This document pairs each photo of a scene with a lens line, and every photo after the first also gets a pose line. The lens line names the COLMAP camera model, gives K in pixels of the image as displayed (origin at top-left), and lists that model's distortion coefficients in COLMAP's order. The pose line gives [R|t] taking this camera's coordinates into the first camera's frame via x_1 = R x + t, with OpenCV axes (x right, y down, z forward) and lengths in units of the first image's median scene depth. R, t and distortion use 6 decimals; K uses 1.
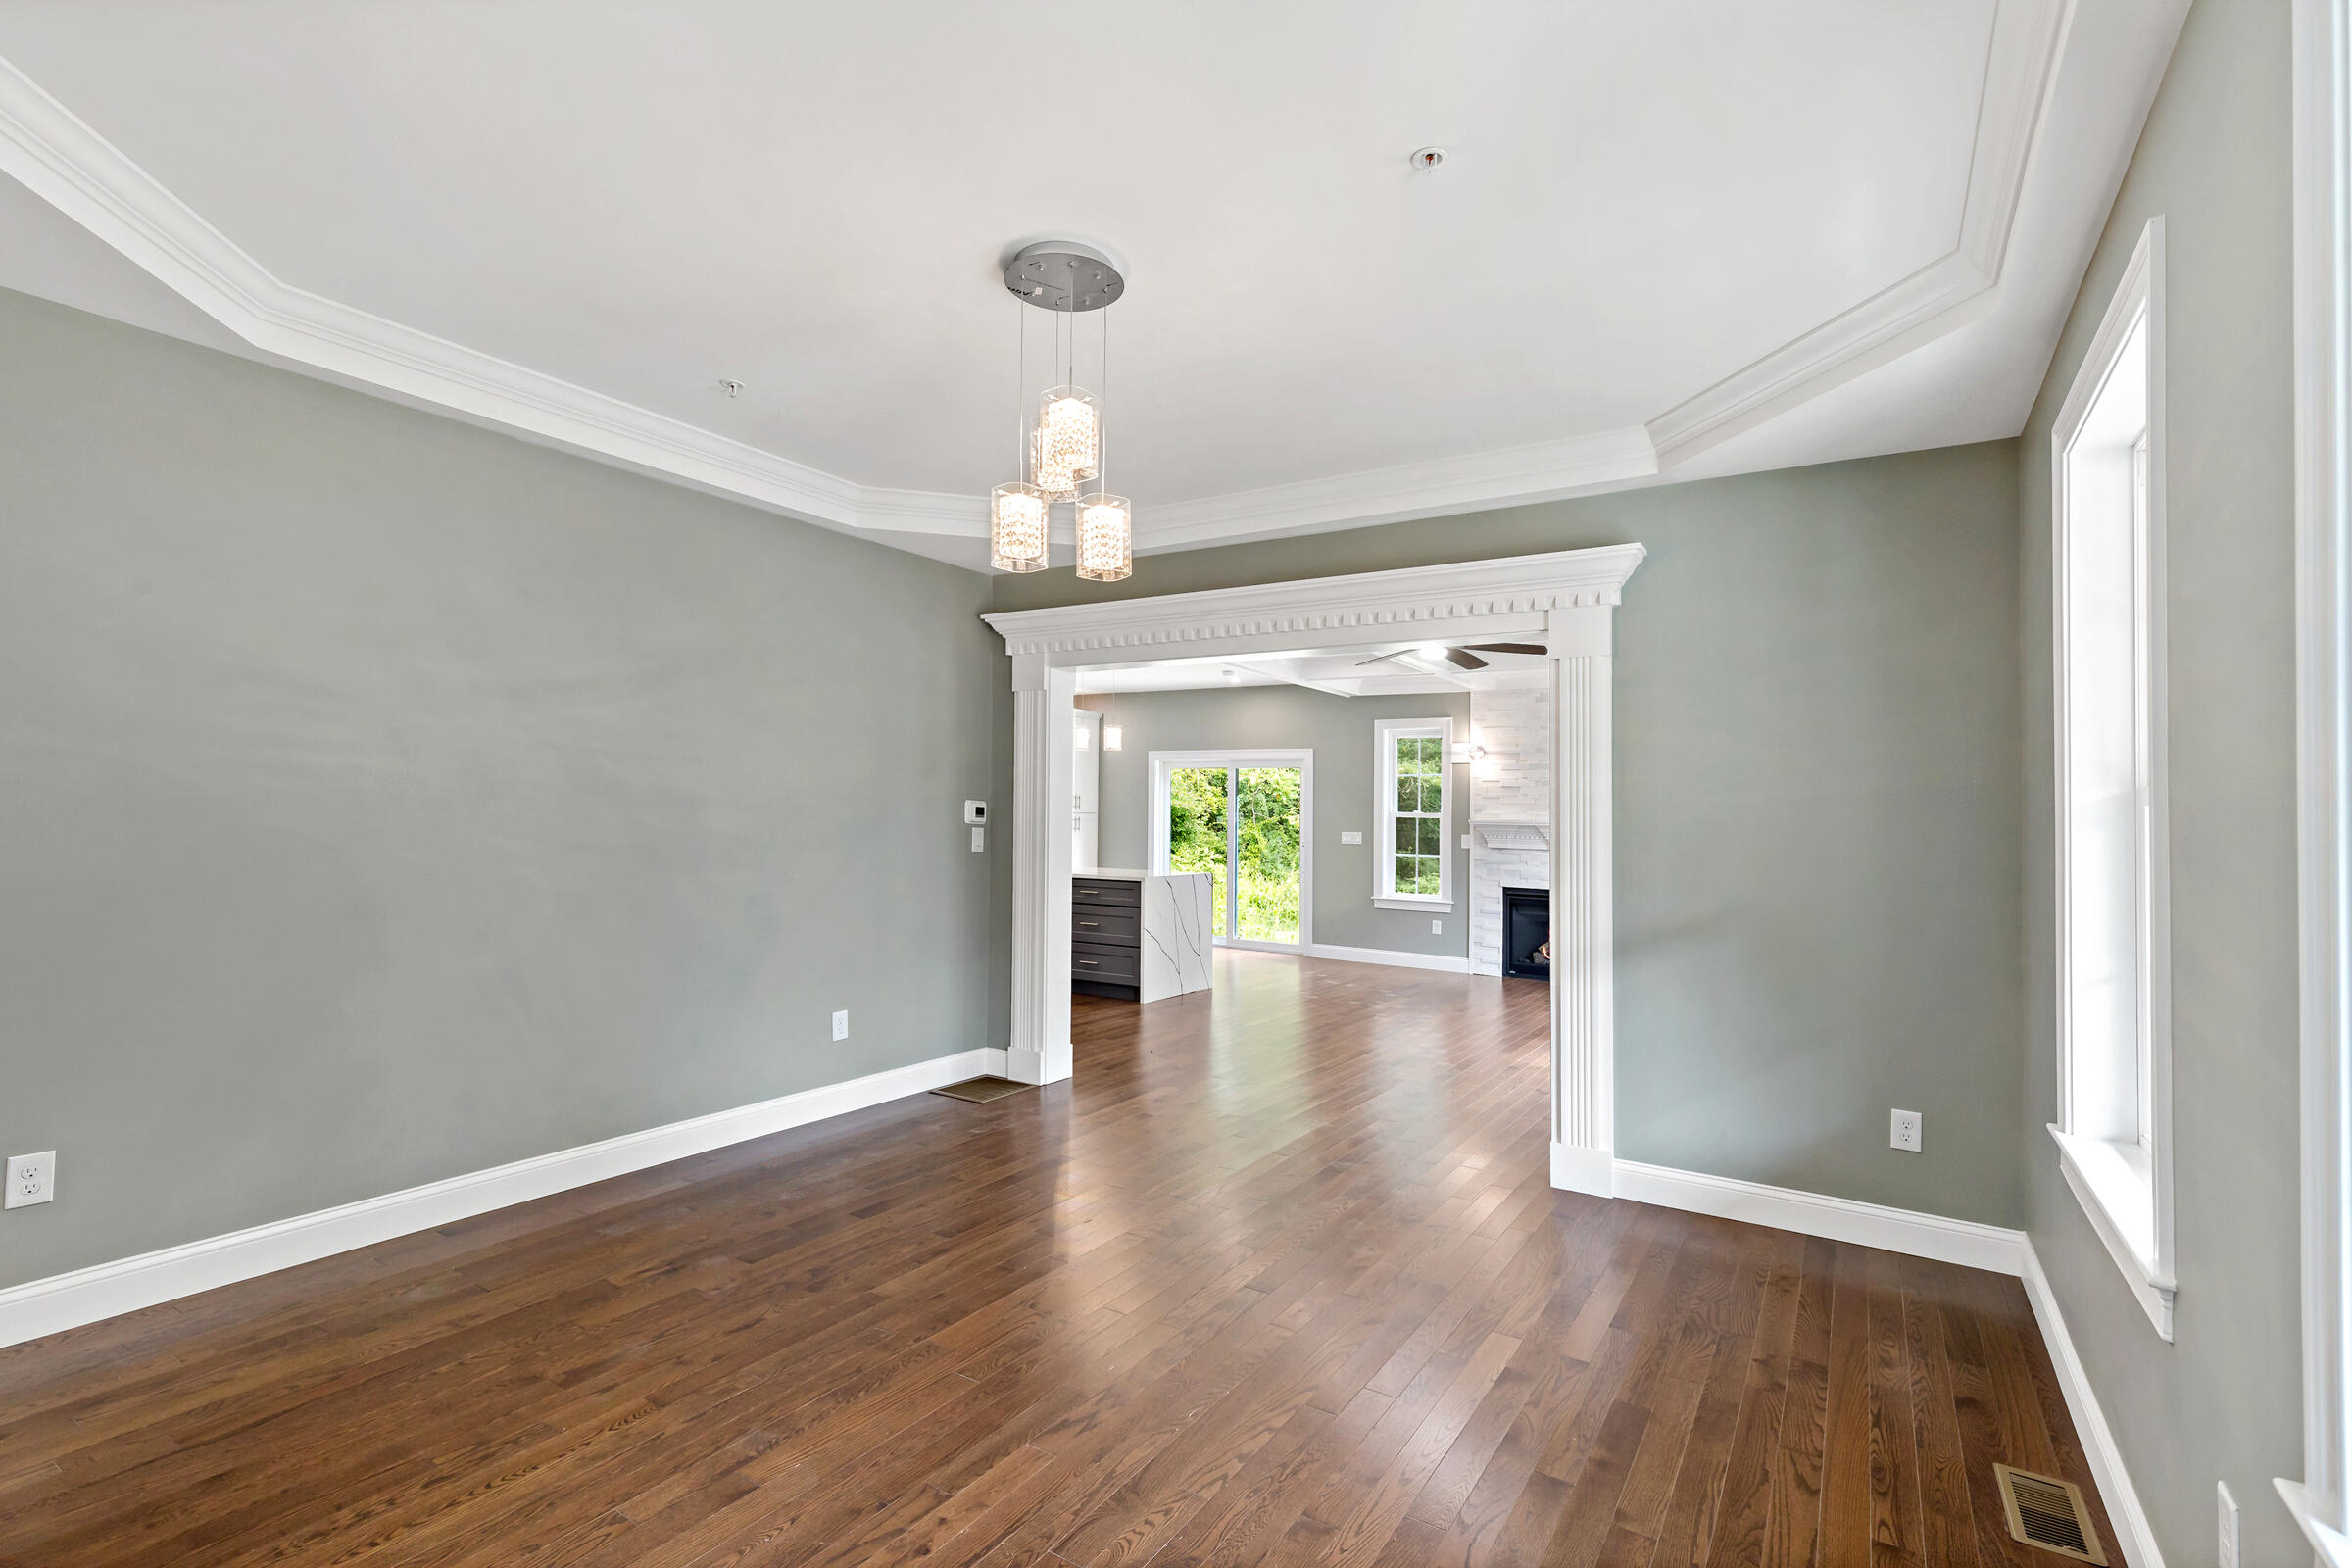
lens RADIAL K [[1075.8, 0, 1163.9], [0, 1075.8, 773.7], [0, 0, 1]] dist [0.012070, -0.001758]
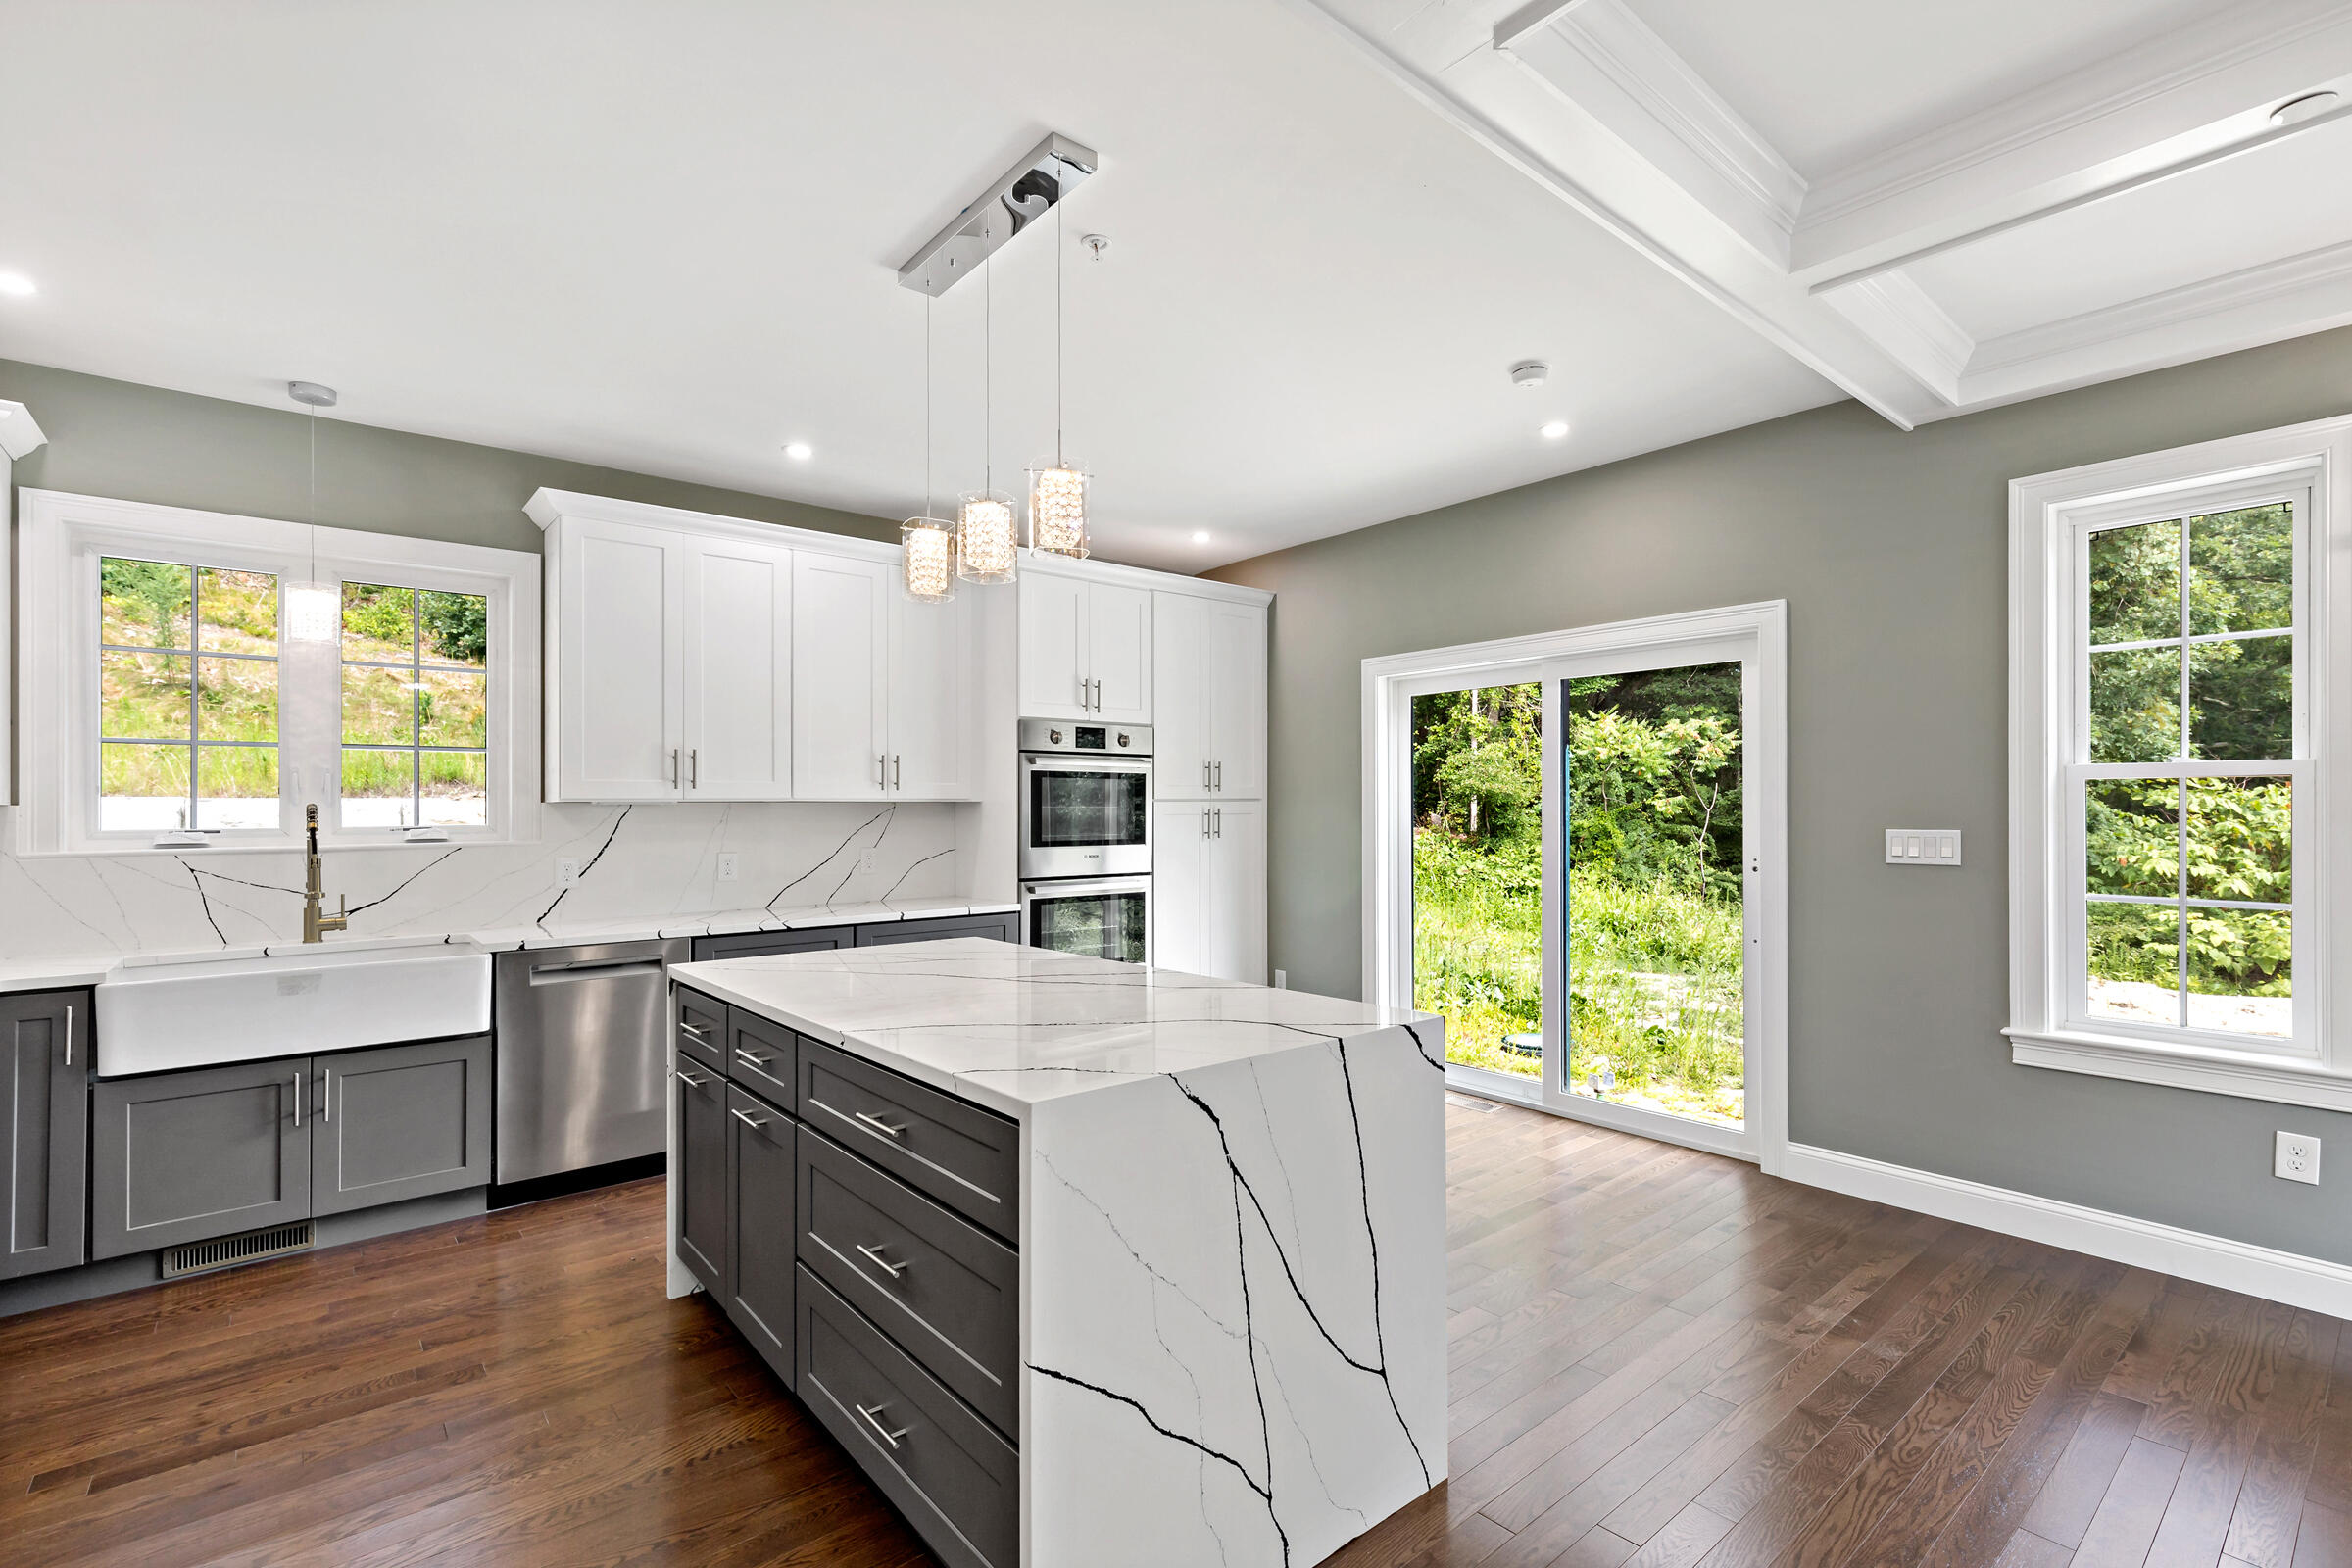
lens RADIAL K [[1075.8, 0, 1182.0], [0, 1075.8, 815.2], [0, 0, 1]] dist [0.012070, -0.001758]
pose [[0.957930, -0.023524, -0.286035, 0.050829], [0.036056, 0.998603, 0.038622, 0.029078], [0.284727, -0.047310, 0.957440, 0.622239]]
